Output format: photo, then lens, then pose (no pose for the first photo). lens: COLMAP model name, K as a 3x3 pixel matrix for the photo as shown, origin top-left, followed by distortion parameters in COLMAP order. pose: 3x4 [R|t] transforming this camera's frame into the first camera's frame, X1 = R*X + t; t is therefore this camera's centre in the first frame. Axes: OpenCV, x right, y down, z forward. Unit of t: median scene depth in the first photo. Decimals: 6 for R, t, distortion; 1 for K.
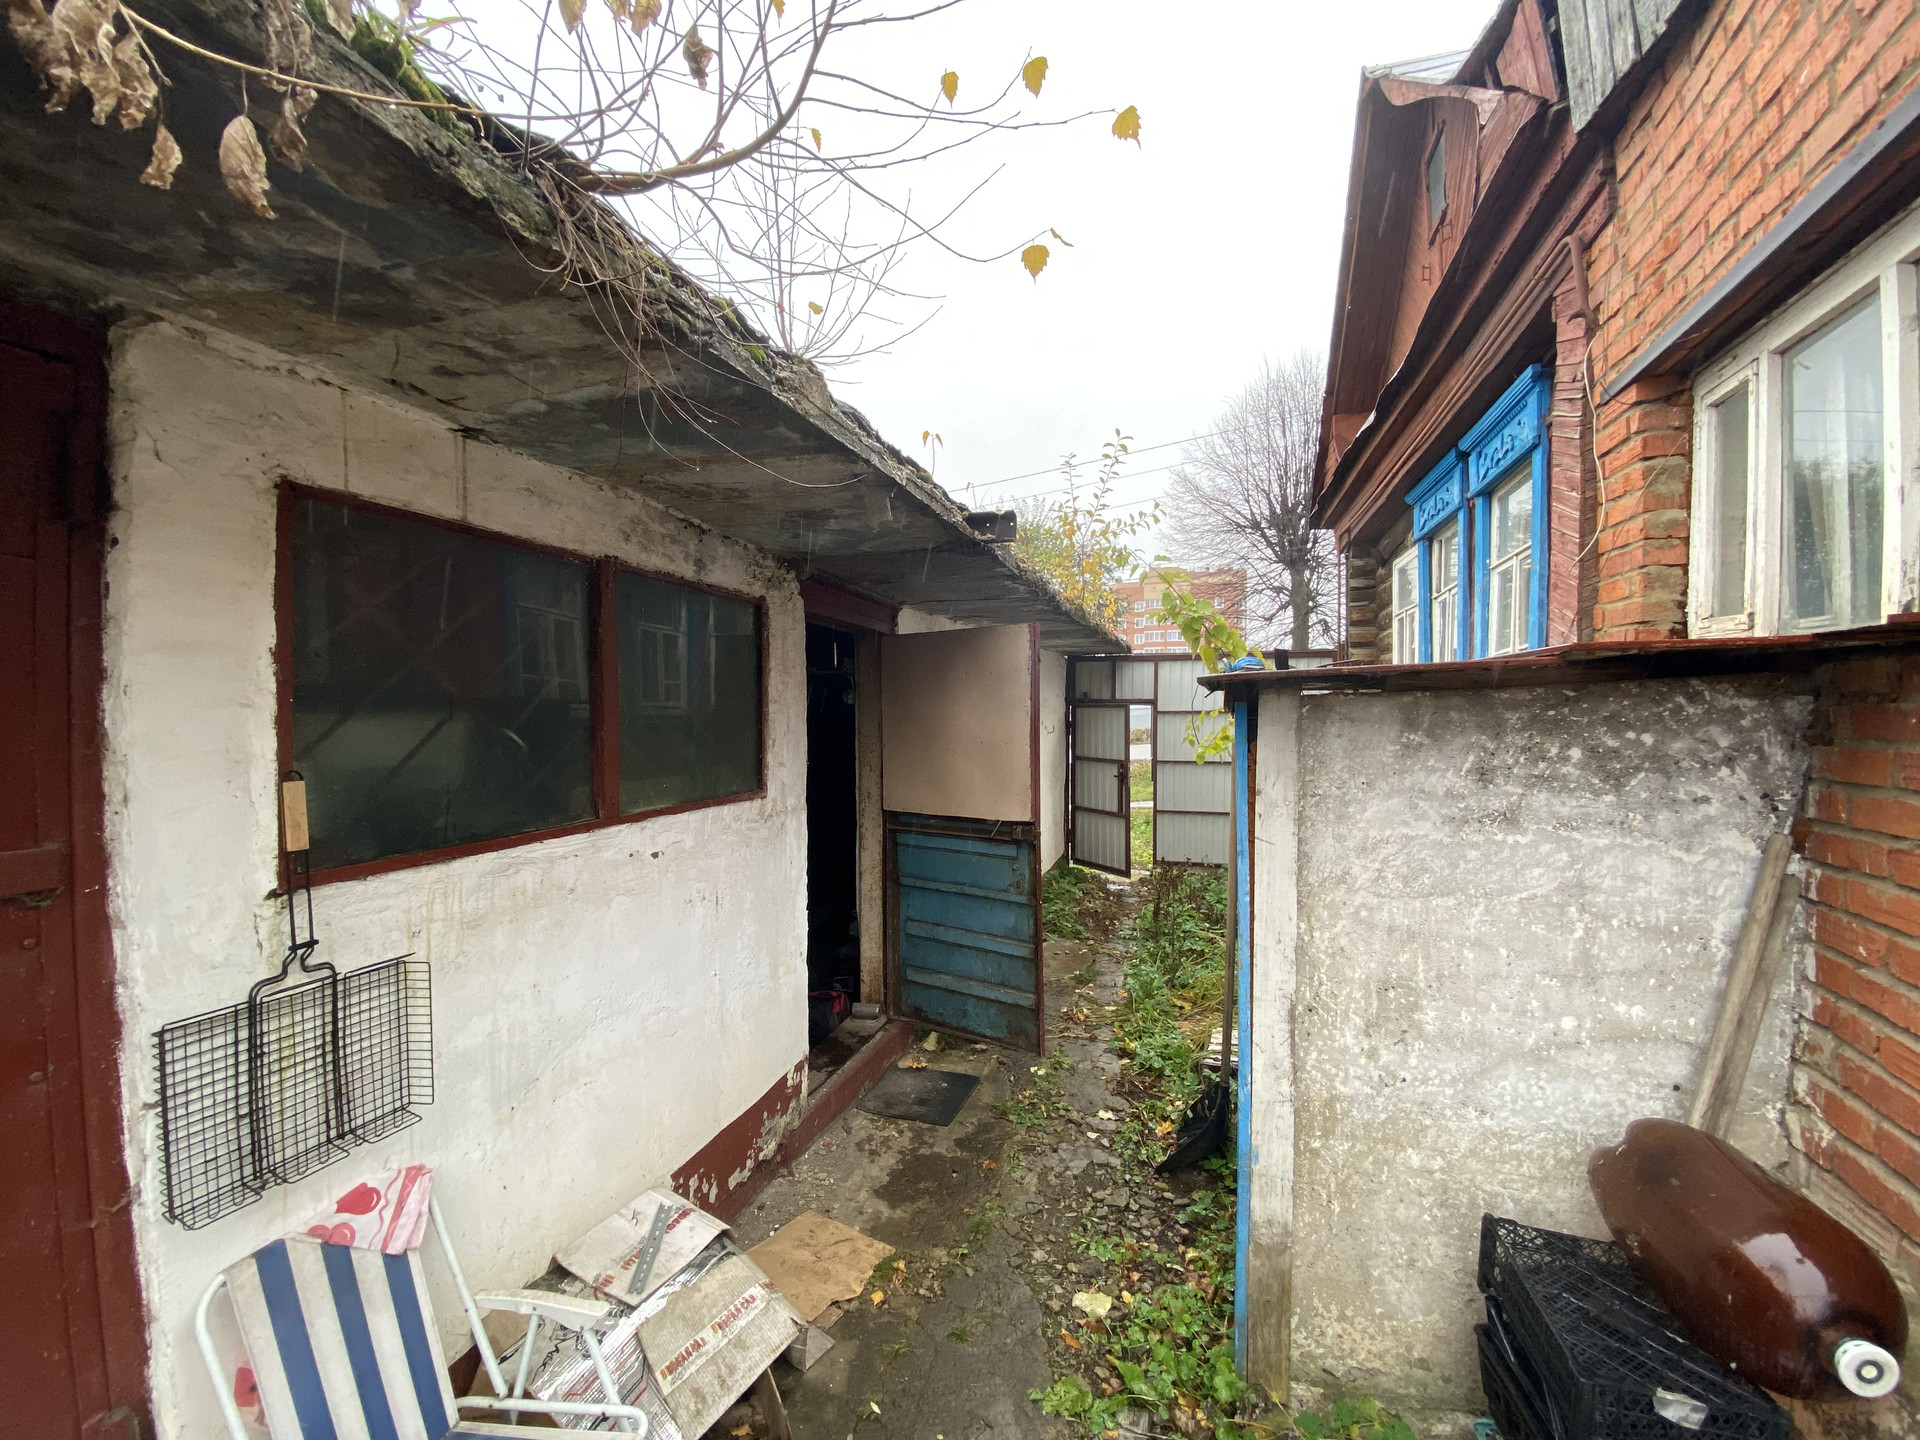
lens RADIAL K [[786.9, 0, 952.8], [0, 786.9, 722.0], [0, 0, 1]] dist [0.028175, -0.024772]
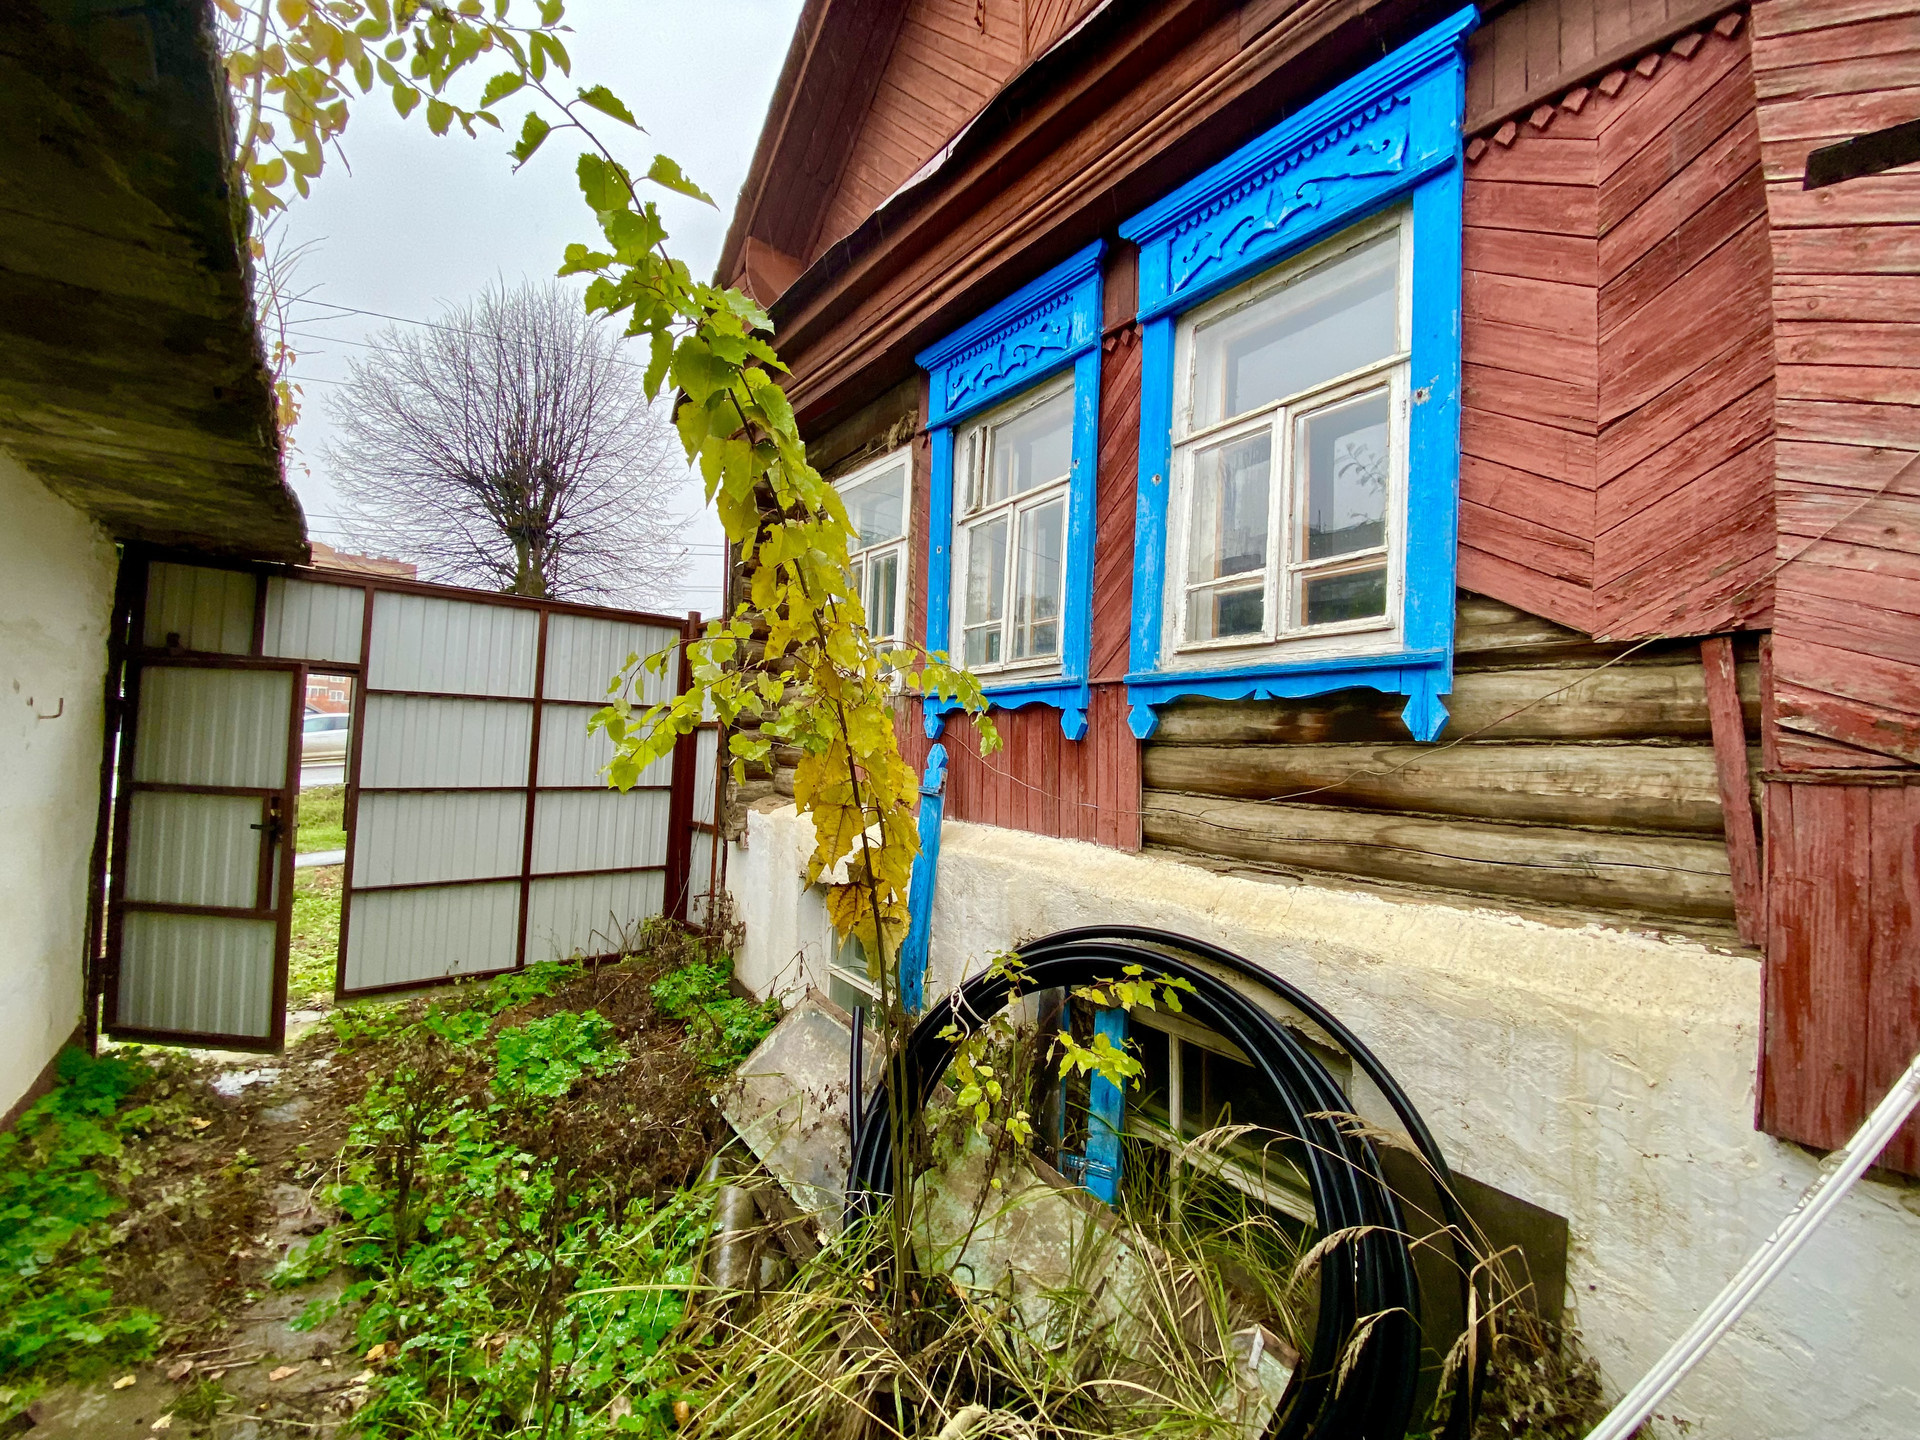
lens RADIAL K [[786.9, 0, 952.8], [0, 786.9, 722.0], [0, 0, 1]] dist [0.028175, -0.024772]
pose [[0.564863, 0.049779, 0.823682, 0.057799], [-0.021070, 0.998723, -0.045908, 0.021678], [-0.824916, 0.008577, 0.565190, 0.413113]]
